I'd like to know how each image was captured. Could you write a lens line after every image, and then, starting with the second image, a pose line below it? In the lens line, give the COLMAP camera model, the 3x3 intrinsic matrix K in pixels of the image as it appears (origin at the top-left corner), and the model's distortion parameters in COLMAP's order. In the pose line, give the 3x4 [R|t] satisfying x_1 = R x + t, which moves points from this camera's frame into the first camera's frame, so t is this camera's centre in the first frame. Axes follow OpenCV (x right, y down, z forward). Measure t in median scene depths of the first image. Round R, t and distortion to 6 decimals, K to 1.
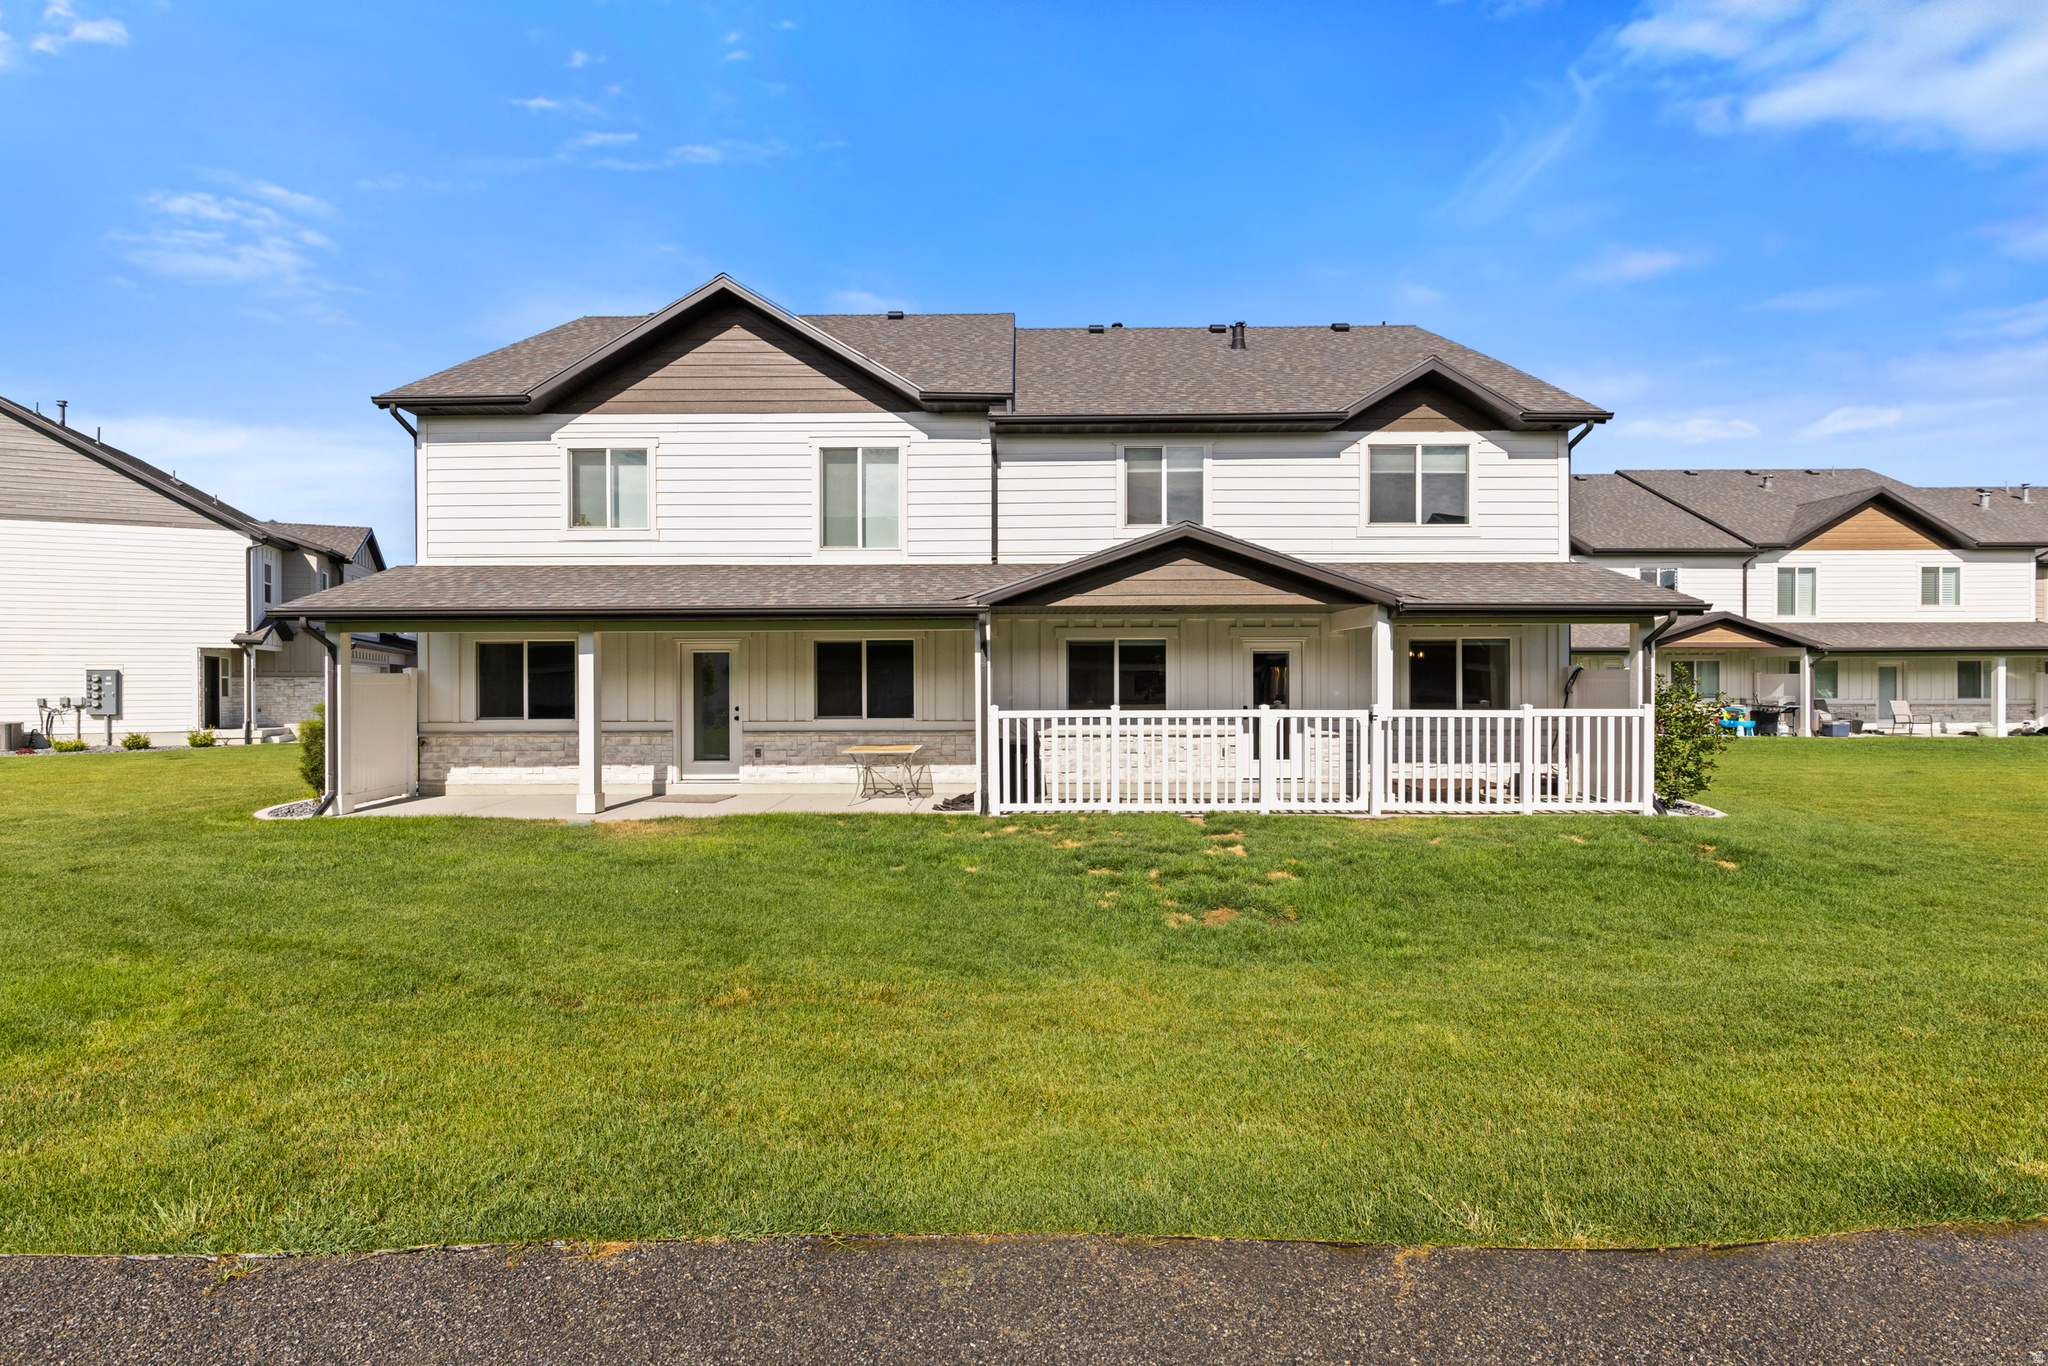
lens RADIAL K [[903.8, 0, 1111.2], [0, 903.8, 686.9], [0, 0, 1]] dist [0.002375, -0.000339]
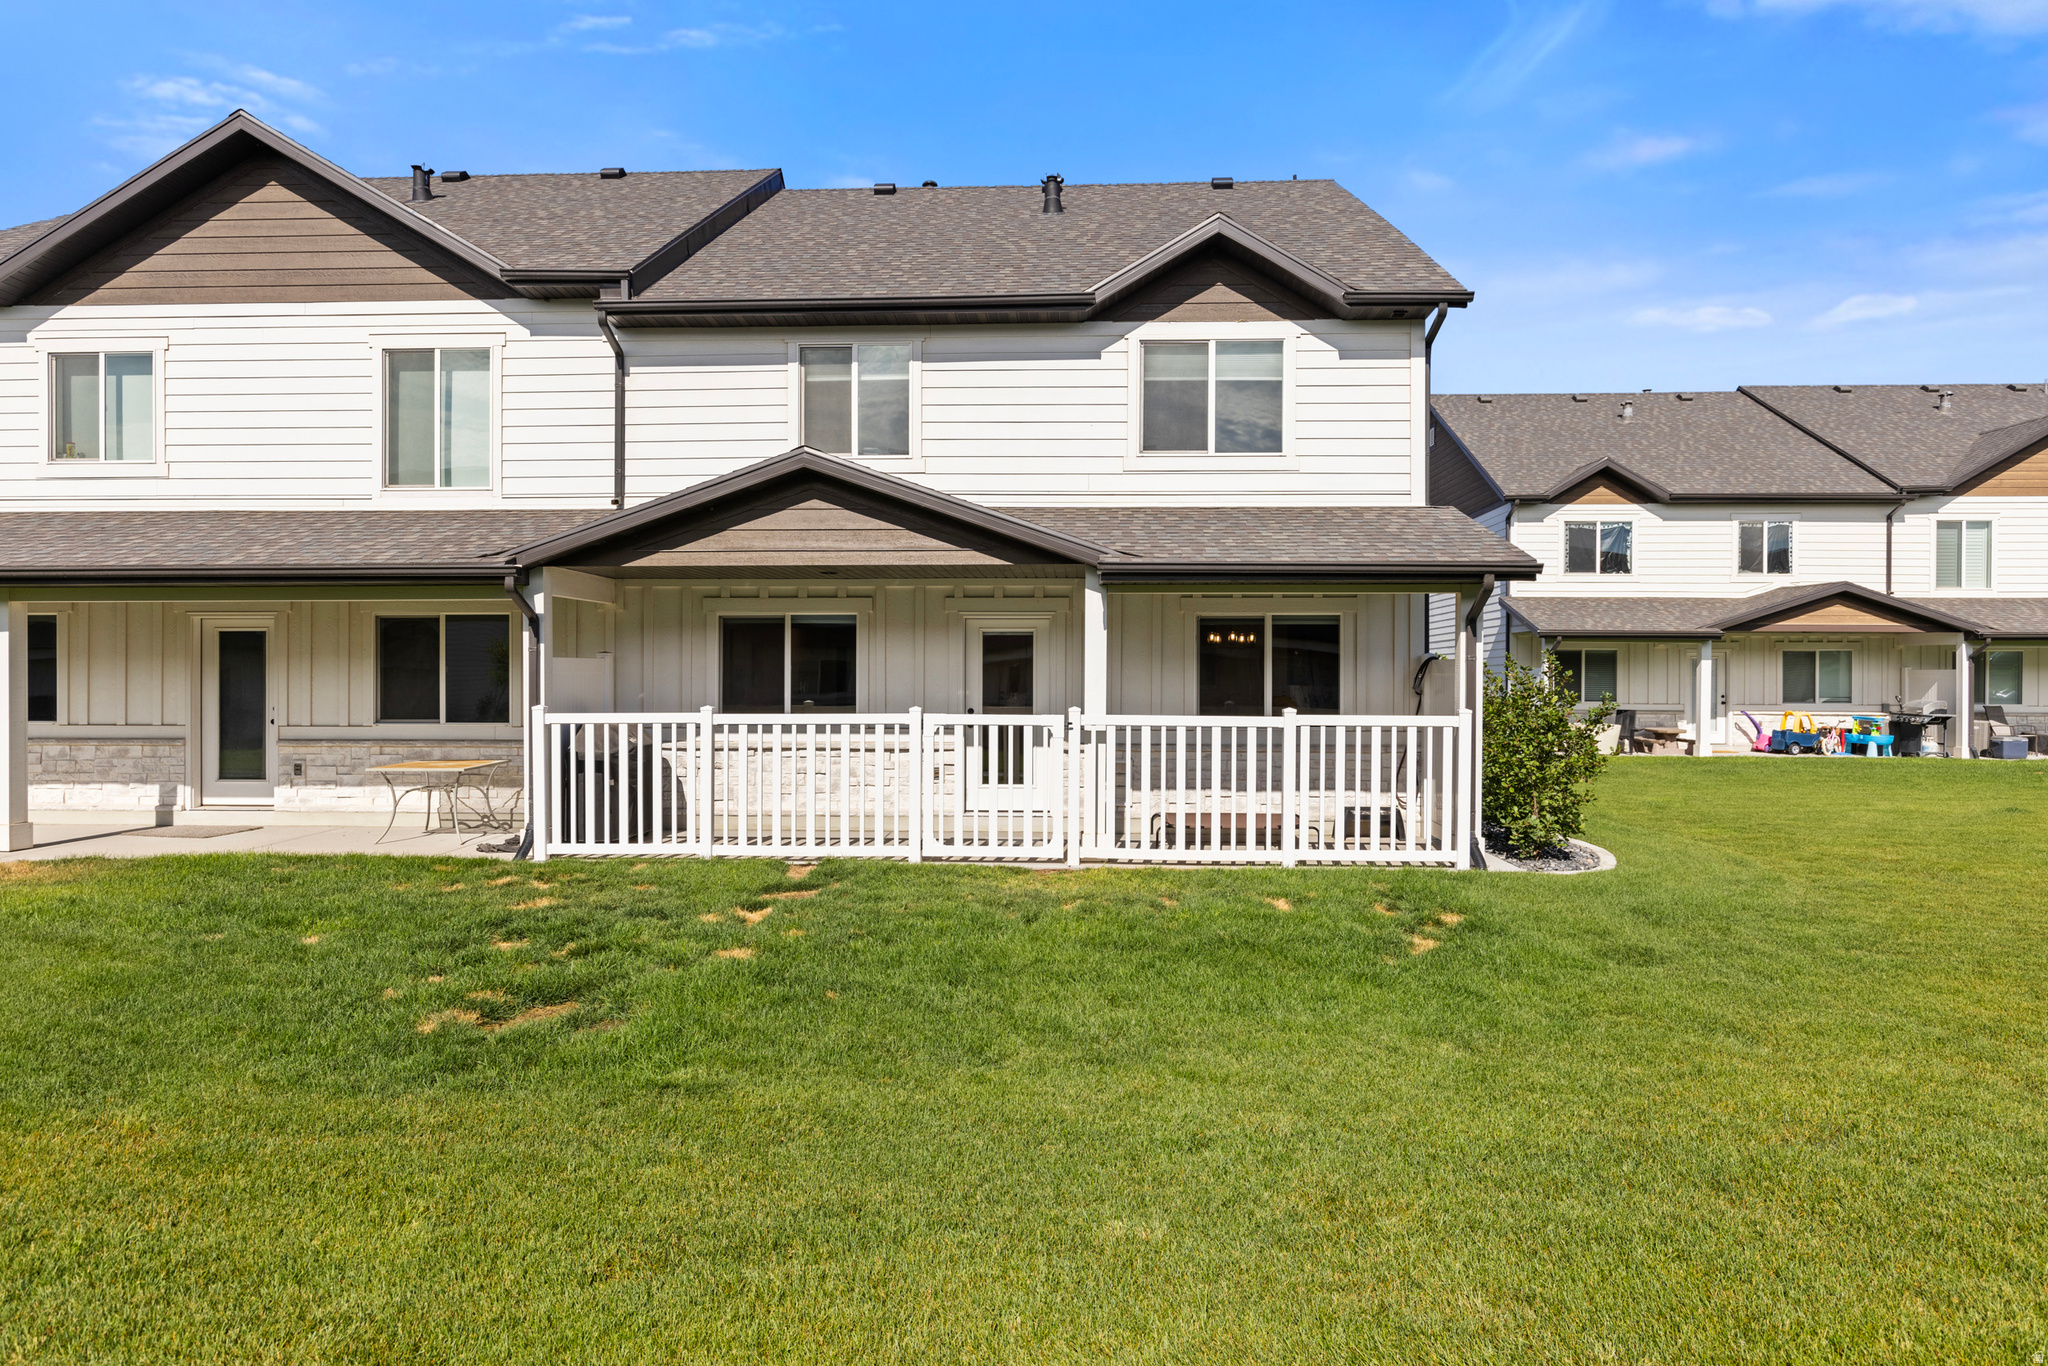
lens RADIAL K [[1223.6, 0, 1024.0], [0, 1223.6, 683.0], [0, 0, 1]] dist [-0.000279, -0.002170]
pose [[0.999210, 0.005241, -0.039398, 0.231651], [-0.005258, 0.999986, -0.000339, 0.000937], [0.039396, 0.000546, 0.999224, 0.039934]]
